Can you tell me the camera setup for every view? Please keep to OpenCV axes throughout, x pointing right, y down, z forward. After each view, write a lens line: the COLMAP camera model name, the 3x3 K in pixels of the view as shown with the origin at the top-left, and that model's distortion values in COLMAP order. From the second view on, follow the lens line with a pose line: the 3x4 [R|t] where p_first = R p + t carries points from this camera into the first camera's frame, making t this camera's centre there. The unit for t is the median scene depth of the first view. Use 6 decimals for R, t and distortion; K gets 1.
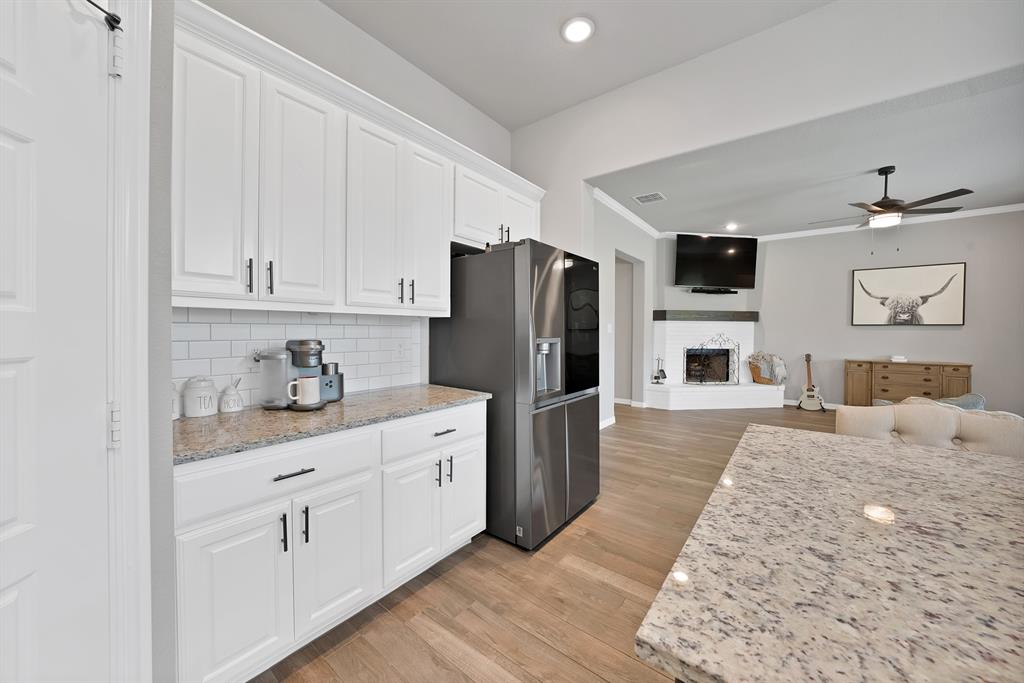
lens RADIAL K [[374.1, 0, 516.6], [0, 374.1, 337.4], [0, 0, 1]] dist [-0.000353, 0.000168]
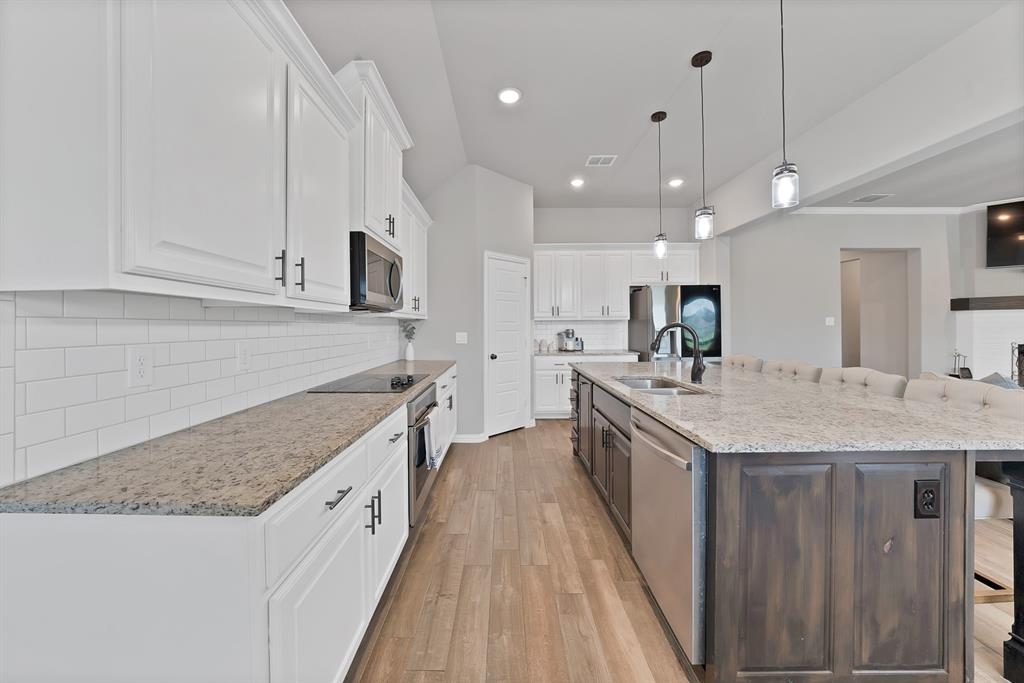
lens RADIAL K [[371.1, 0, 508.3], [0, 371.1, 329.3], [0, 0, 1]] dist [-0.000200, 0.000121]
pose [[0.613347, -0.006718, -0.789785, 0.443441], [-0.004916, 0.999912, -0.012324, 0.014434], [0.789798, 0.011442, 0.613260, -0.365165]]
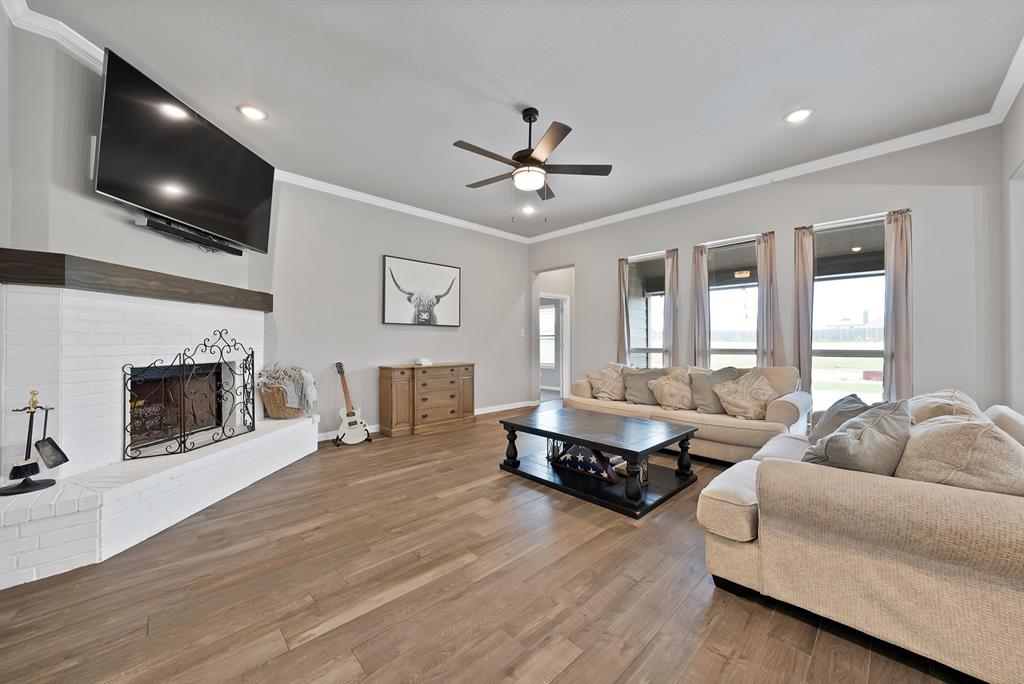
lens RADIAL K [[370.1, 0, 504.2], [0, 370.1, 342.2], [0, 0, 1]] dist [-0.000395, -0.000057]
pose [[0.178080, -0.004342, 0.984006, 0.157440], [0.014980, 0.999886, 0.001701, 0.009952], [-0.983902, 0.014437, 0.178125, 0.591441]]
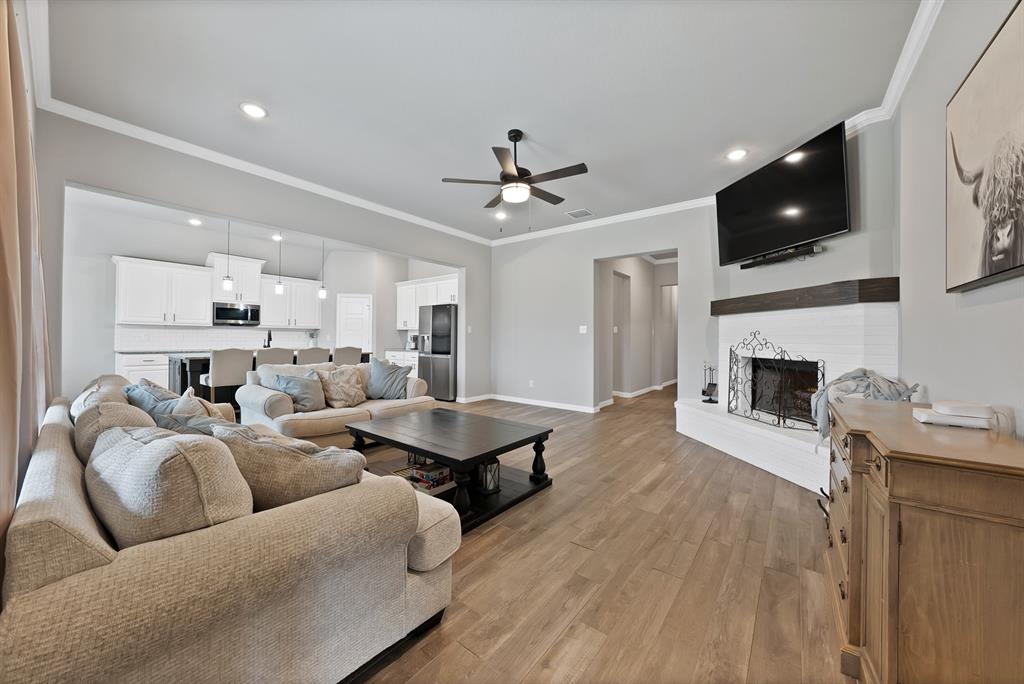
lens RADIAL K [[358.1, 0, 512.0], [0, 358.1, 342.0], [0, 0, 1]] dist [-0.000530, 0.000008]
pose [[-0.002218, 0.002914, -0.999993, 1.152116], [-0.024787, 0.999688, 0.002968, 0.014201], [0.999690, 0.024793, -0.002145, 0.642815]]
